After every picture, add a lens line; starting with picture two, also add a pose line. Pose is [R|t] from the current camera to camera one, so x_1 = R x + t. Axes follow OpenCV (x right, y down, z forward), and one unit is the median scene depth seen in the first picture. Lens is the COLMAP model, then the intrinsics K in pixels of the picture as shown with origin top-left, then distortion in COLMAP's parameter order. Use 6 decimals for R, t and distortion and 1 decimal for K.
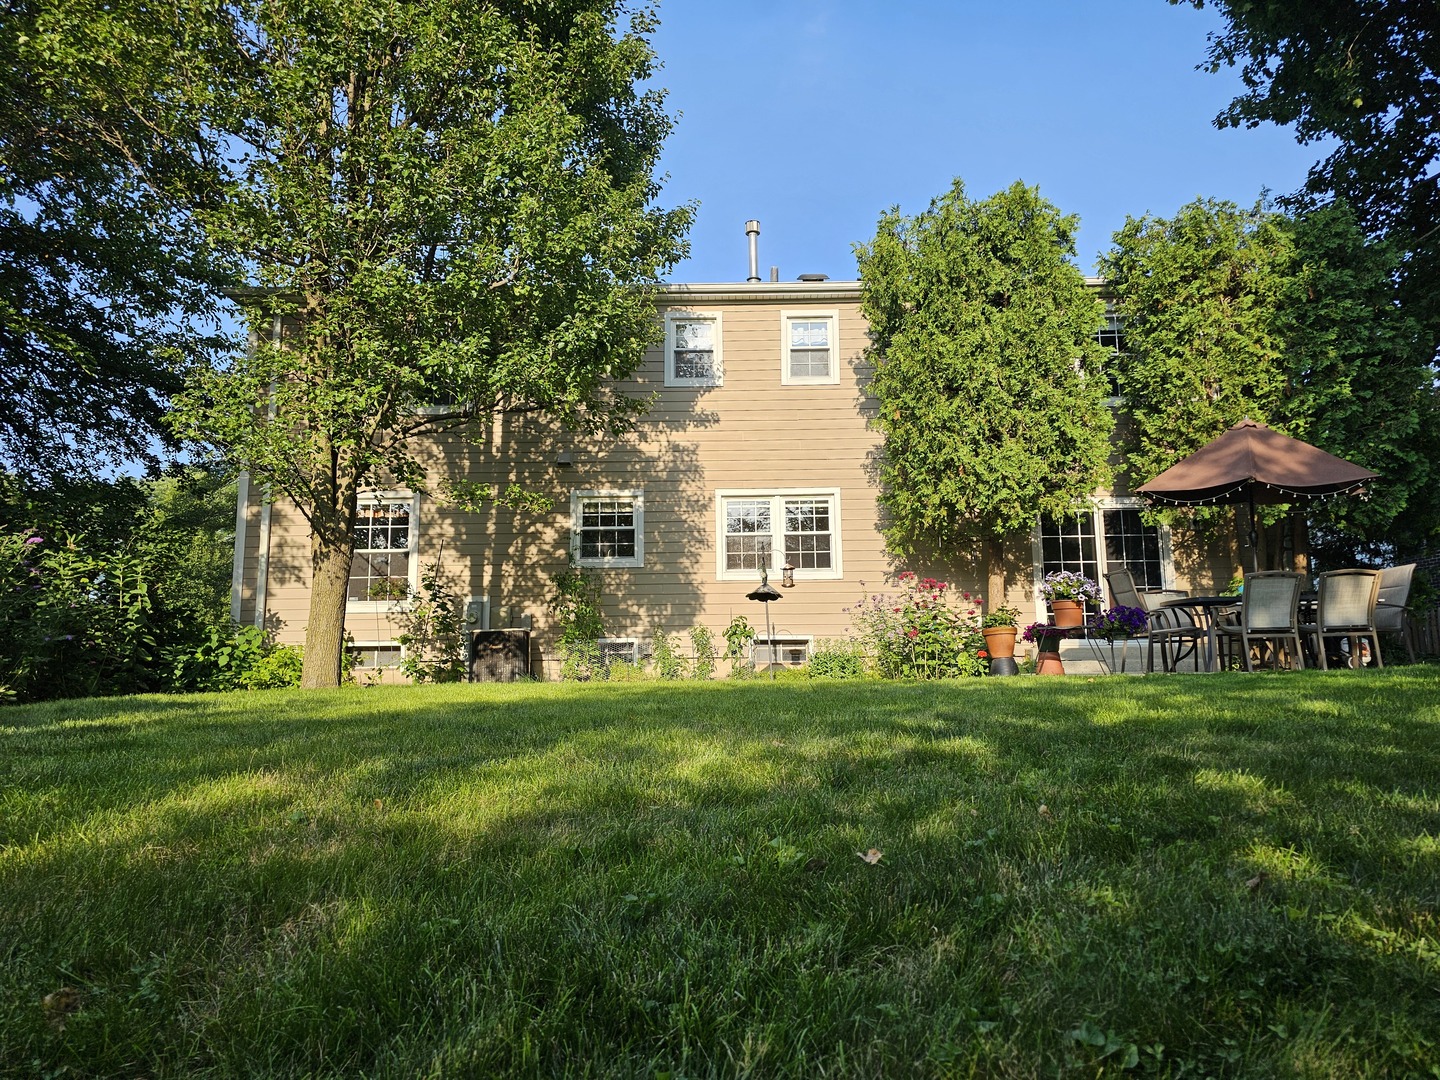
lens RADIAL K [[966.7, 0, 718.5], [0, 966.7, 552.8], [0, 0, 1]] dist [0.043158, -0.039775]
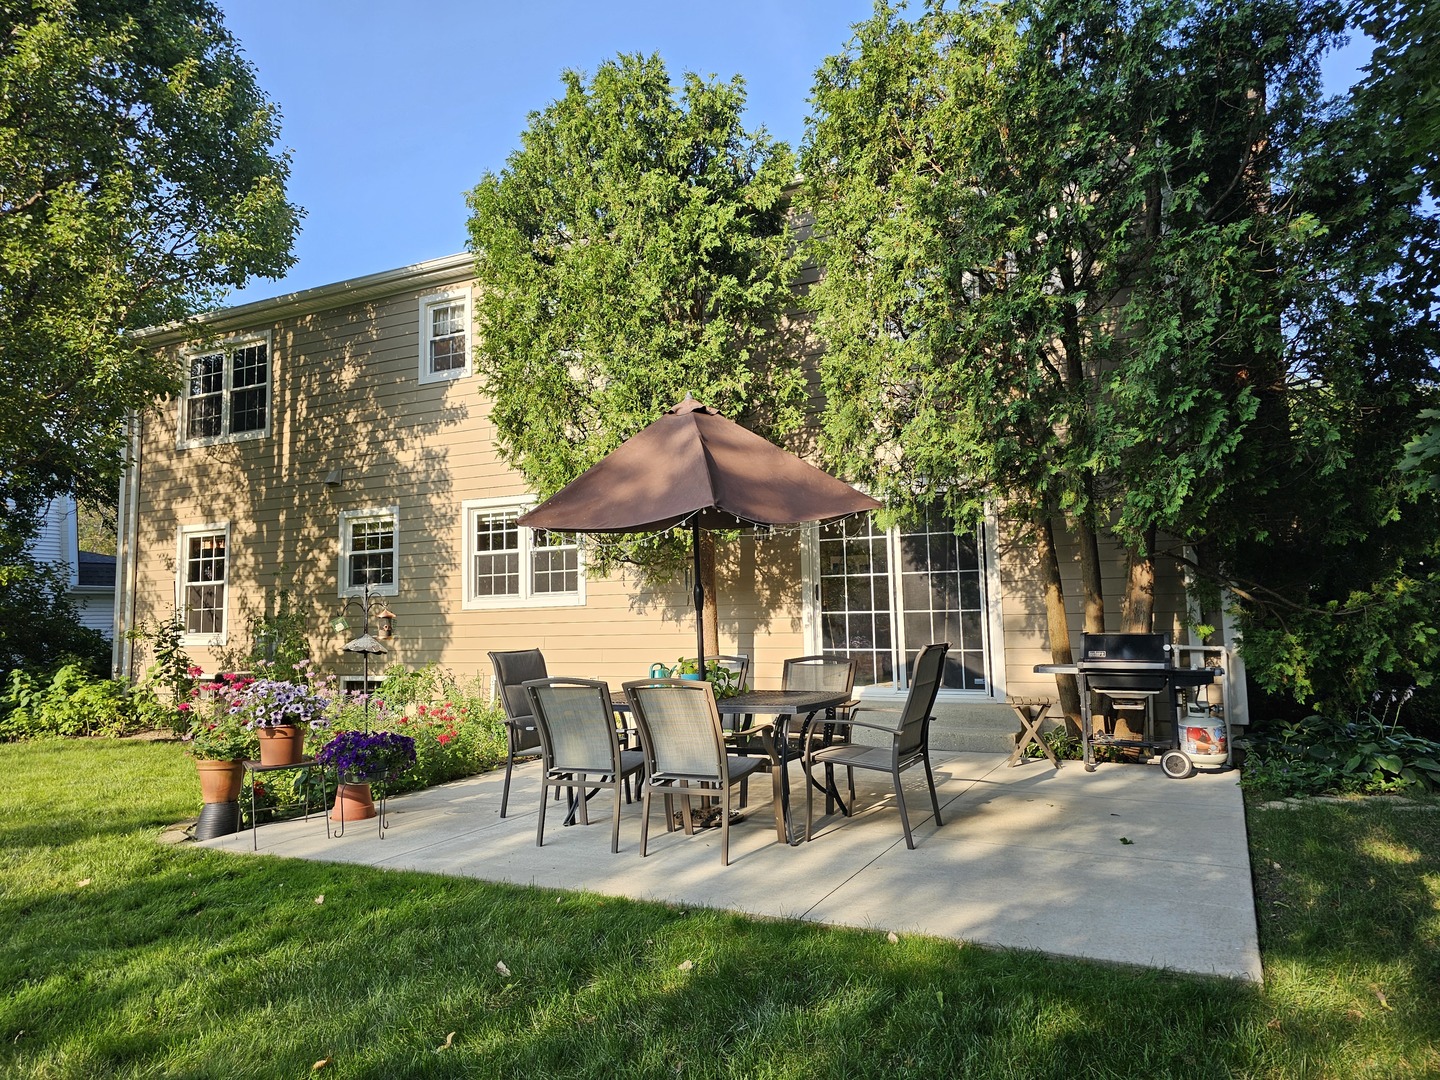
lens RADIAL K [[966.7, 0, 732.4], [0, 966.7, 531.0], [0, 0, 1]] dist [0.043158, -0.039775]
pose [[0.898114, -0.047983, -0.437138, 0.585685], [0.069224, 0.997062, 0.032779, -0.051053], [0.434281, -0.059700, 0.898797, 0.335934]]
